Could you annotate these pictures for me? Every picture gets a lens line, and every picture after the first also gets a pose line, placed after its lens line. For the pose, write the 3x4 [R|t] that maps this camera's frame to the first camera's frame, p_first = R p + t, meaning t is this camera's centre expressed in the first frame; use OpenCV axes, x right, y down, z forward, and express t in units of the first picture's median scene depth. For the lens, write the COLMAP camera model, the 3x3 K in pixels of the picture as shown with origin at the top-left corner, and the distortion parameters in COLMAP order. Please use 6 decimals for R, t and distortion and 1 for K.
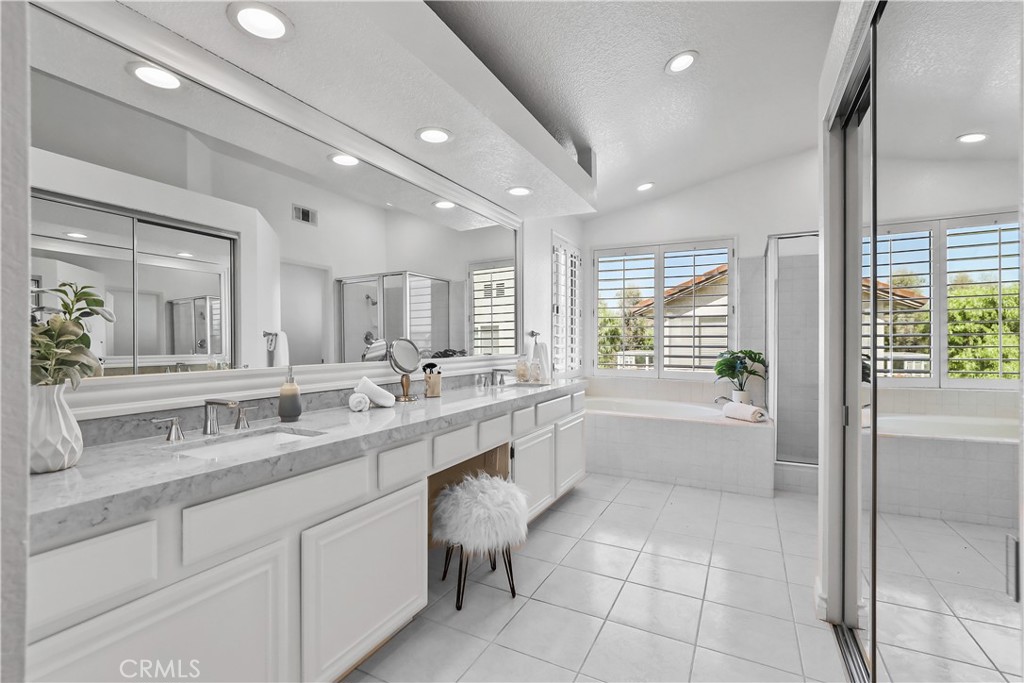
lens RADIAL K [[456.7, 0, 515.4], [0, 456.7, 342.8], [0, 0, 1]] dist [-0.033101, -0.000142]
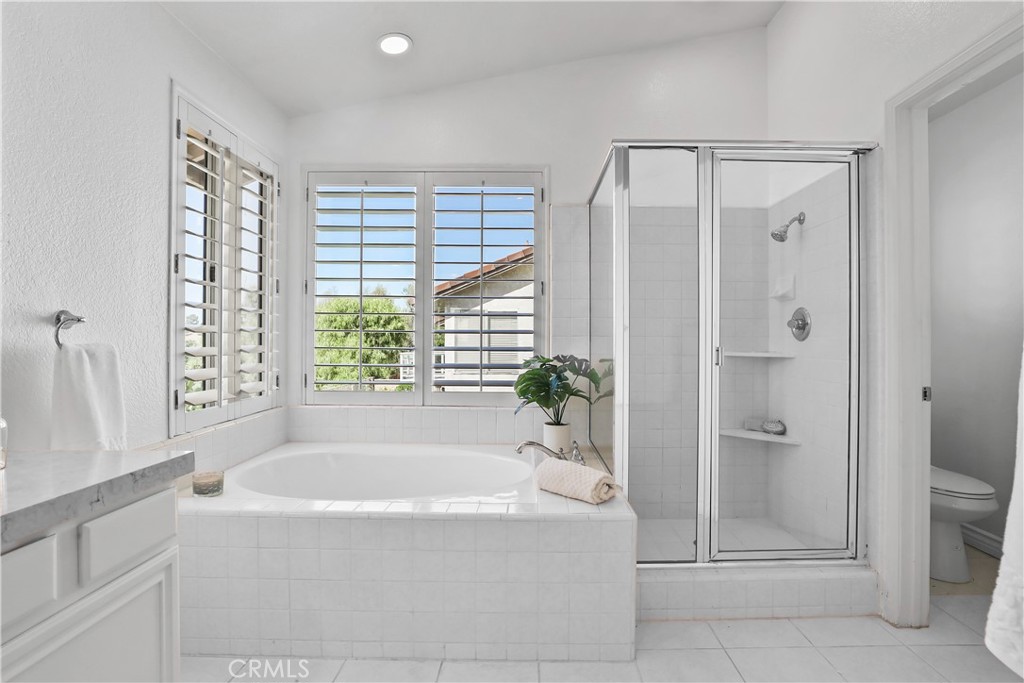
lens RADIAL K [[456.7, 0, 515.4], [0, 456.7, 342.8], [0, 0, 1]] dist [-0.033101, -0.000142]
pose [[0.904227, -0.002267, 0.427046, 0.189755], [0.002355, 0.999997, 0.000321, -0.000215], [-0.427045, 0.000716, 0.904230, 0.471744]]
